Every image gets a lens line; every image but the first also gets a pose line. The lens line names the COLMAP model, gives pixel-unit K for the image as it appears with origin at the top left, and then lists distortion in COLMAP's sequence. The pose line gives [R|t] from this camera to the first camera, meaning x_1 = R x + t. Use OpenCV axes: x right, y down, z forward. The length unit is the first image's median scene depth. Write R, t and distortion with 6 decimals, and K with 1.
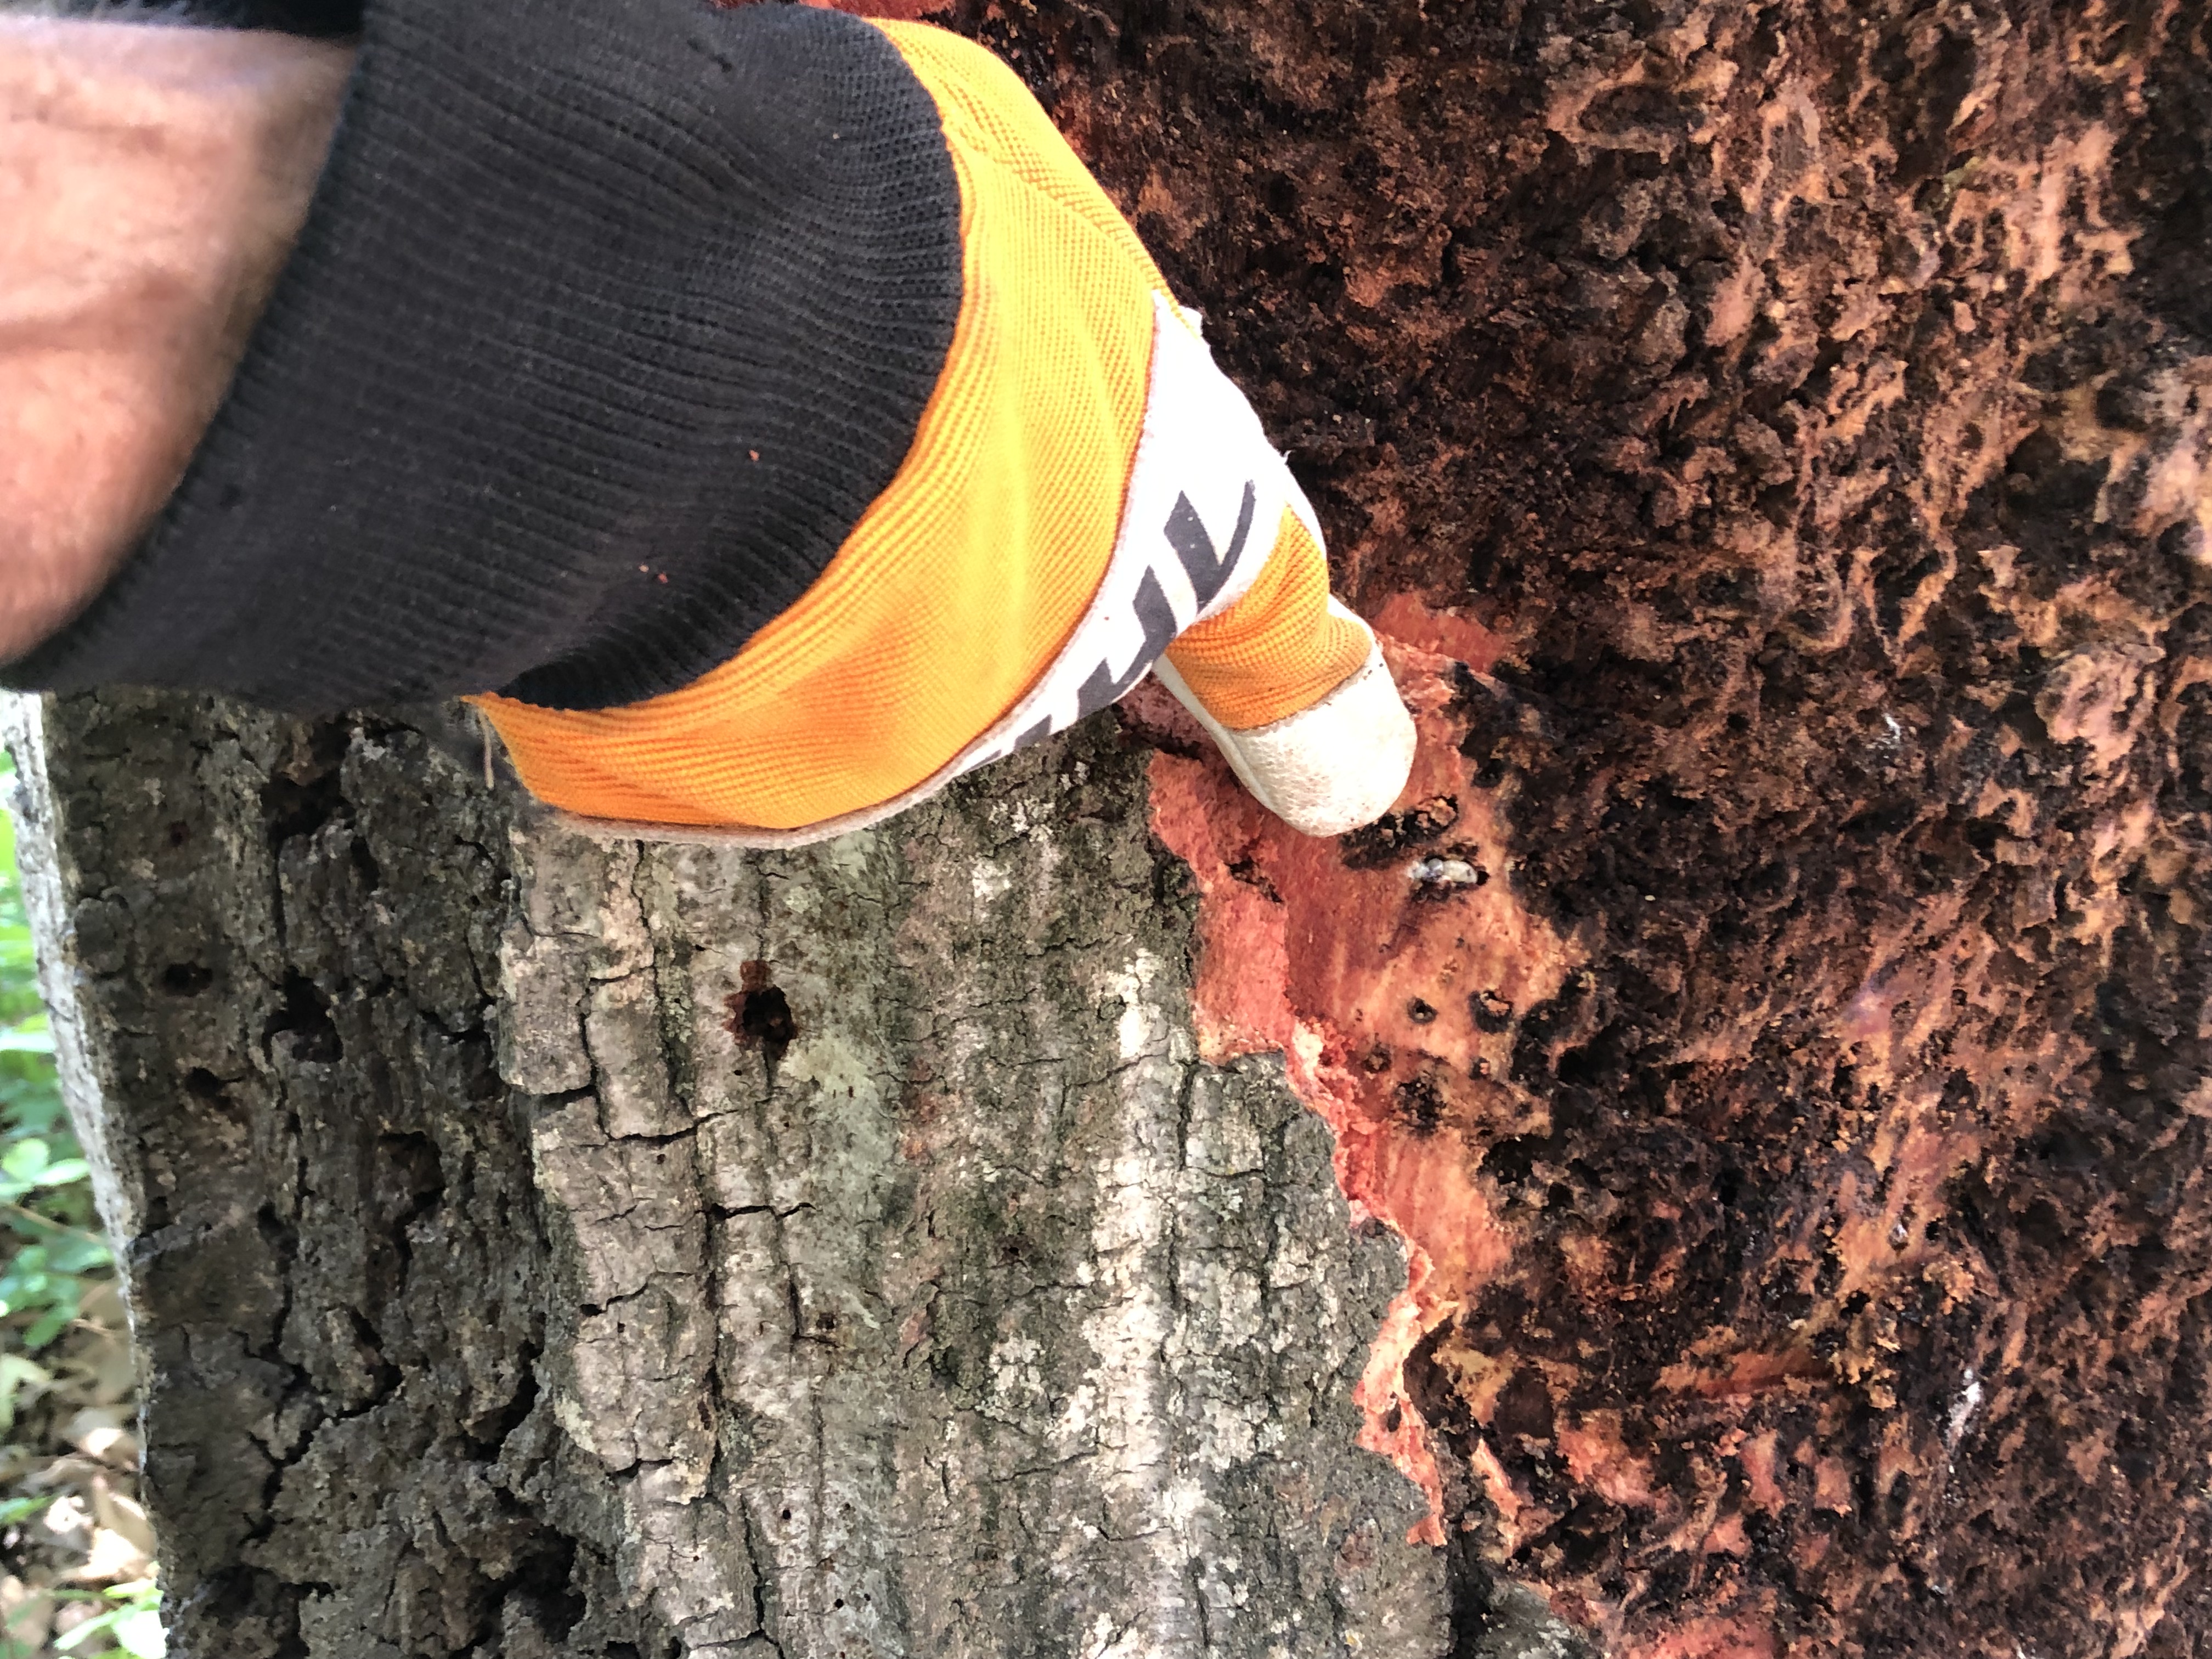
lens RADIAL K [[2280.3, 0, 1106.0], [0, 2280.3, 829.5], [0, 0, 1]] dist [0.014745, -0.008888]
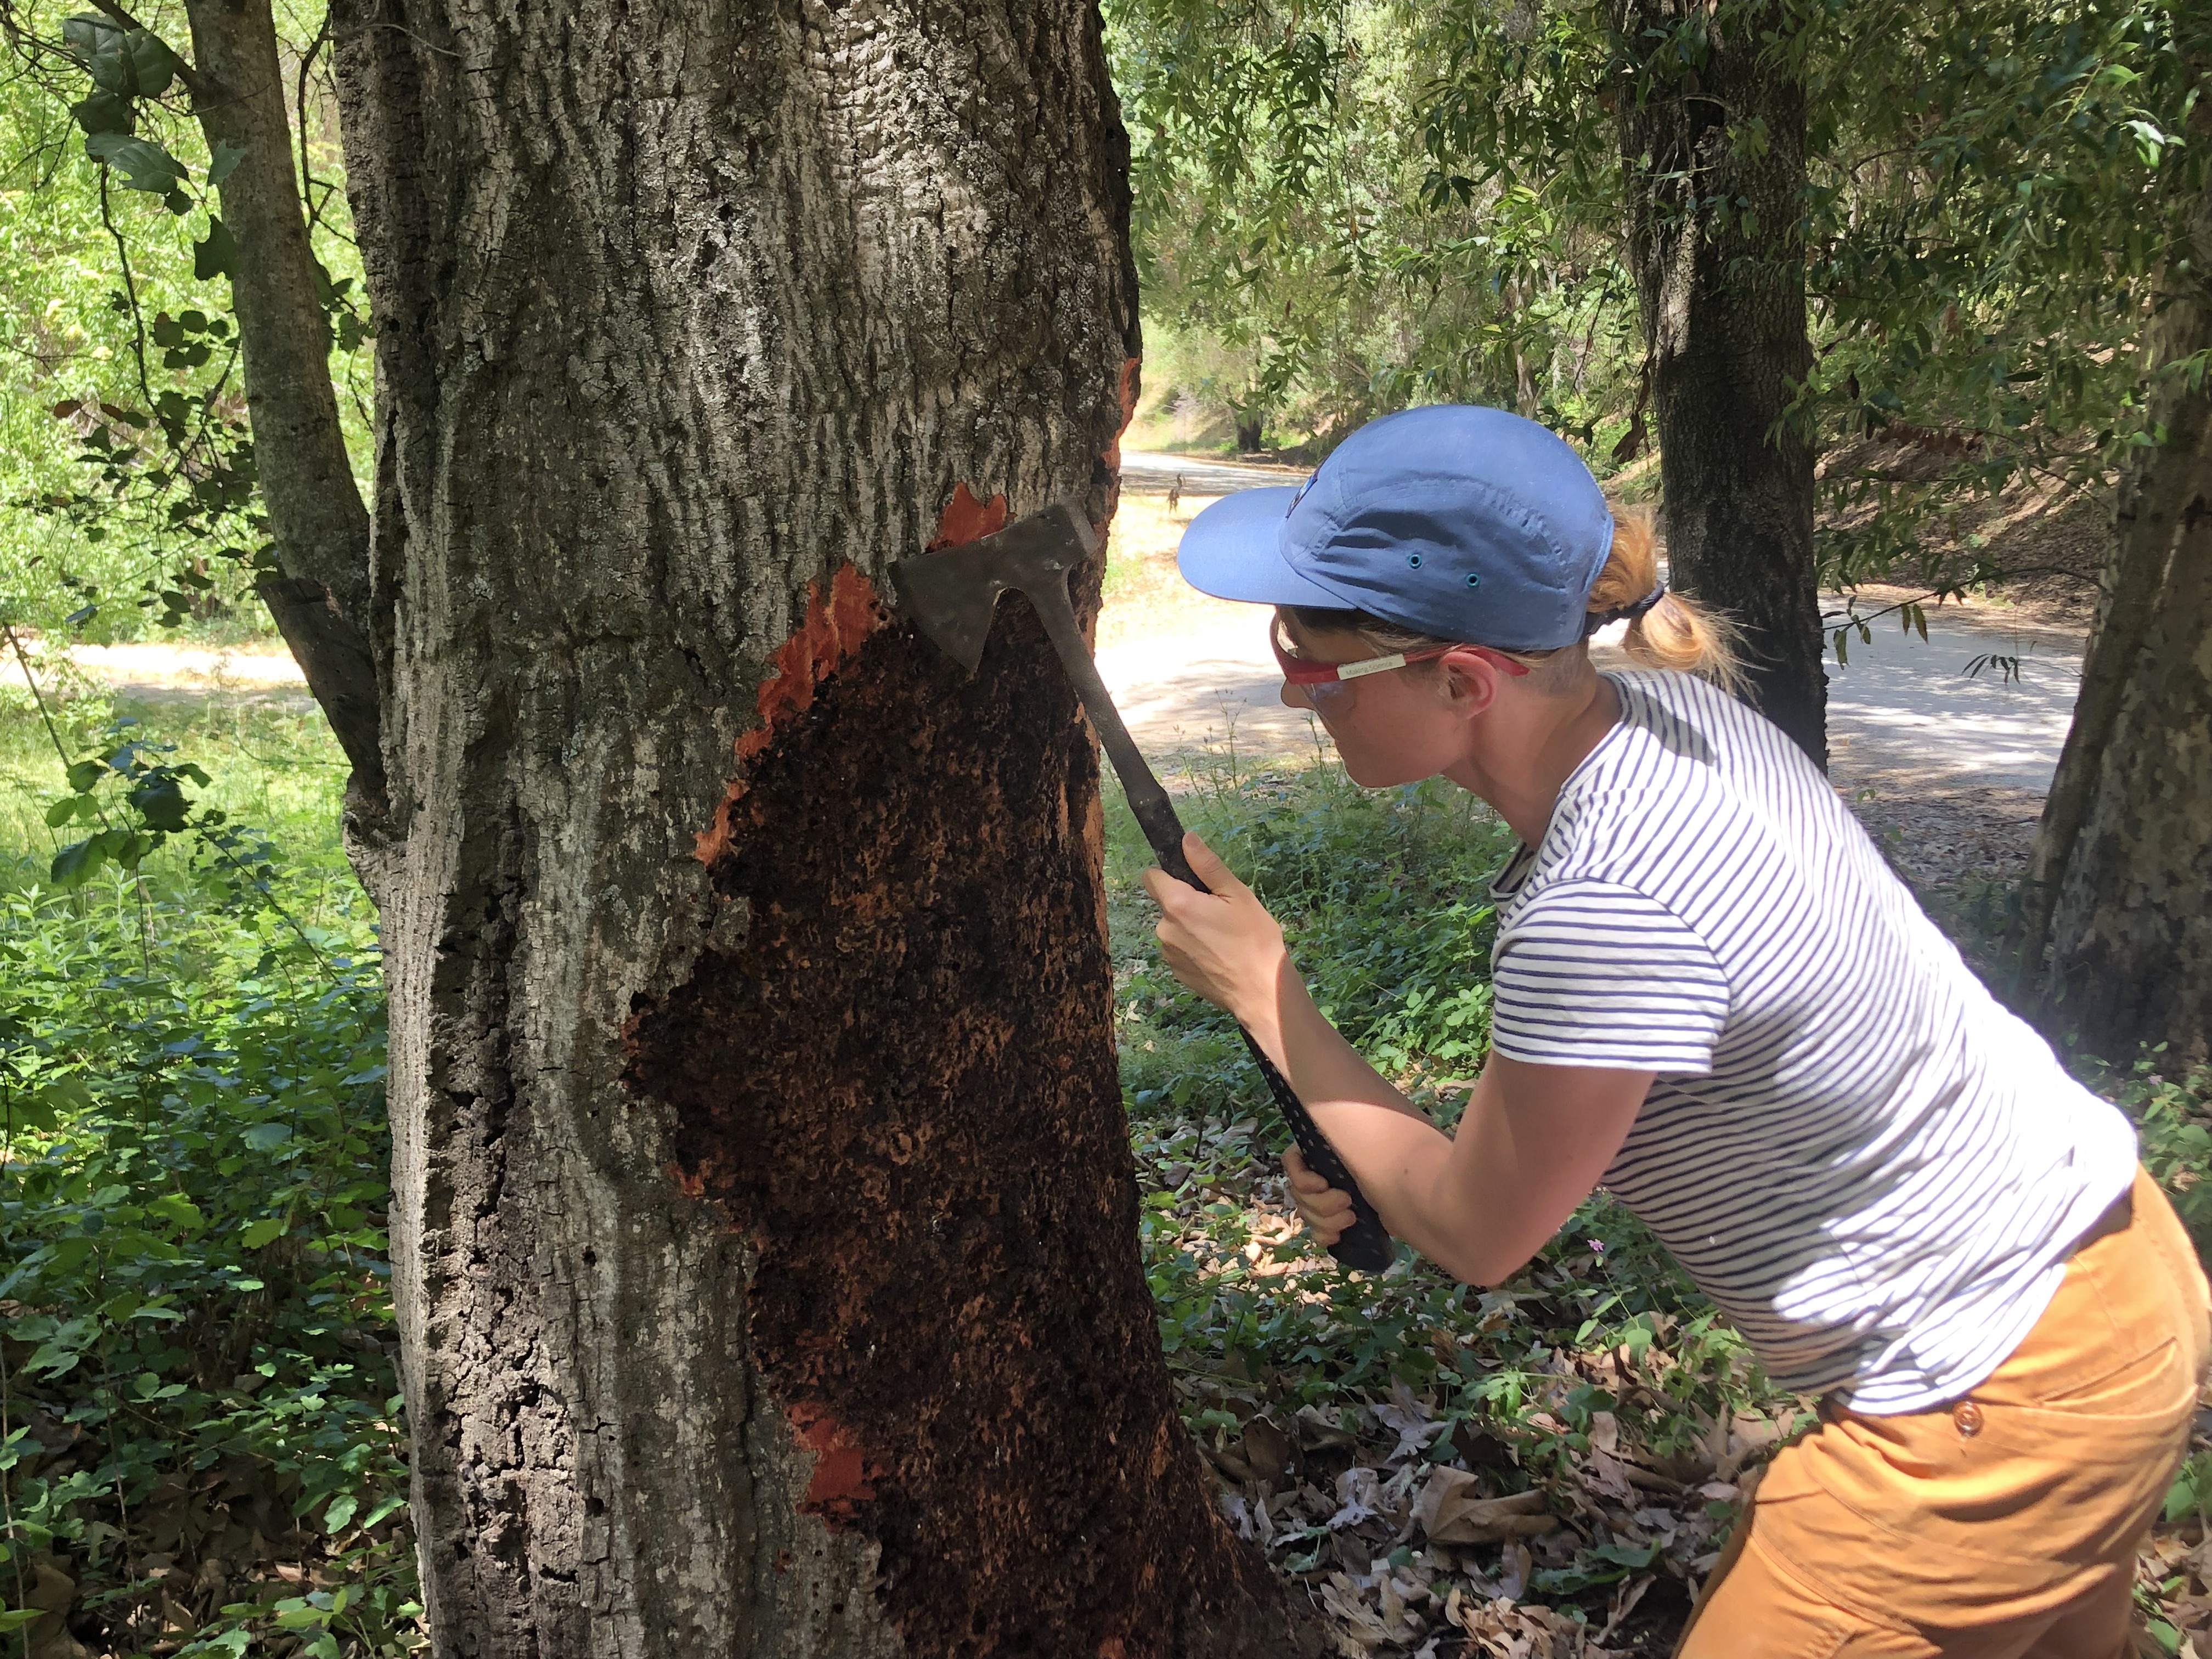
lens RADIAL K [[2280.3, 0, 1106.0], [0, 2280.3, 829.5], [0, 0, 1]] dist [0.014745, -0.008888]
pose [[0.997923, 0.007495, 0.063978, 0.570562], [0.001022, 0.991240, -0.132072, -0.160983], [-0.064407, 0.131864, 0.989173, -3.627293]]
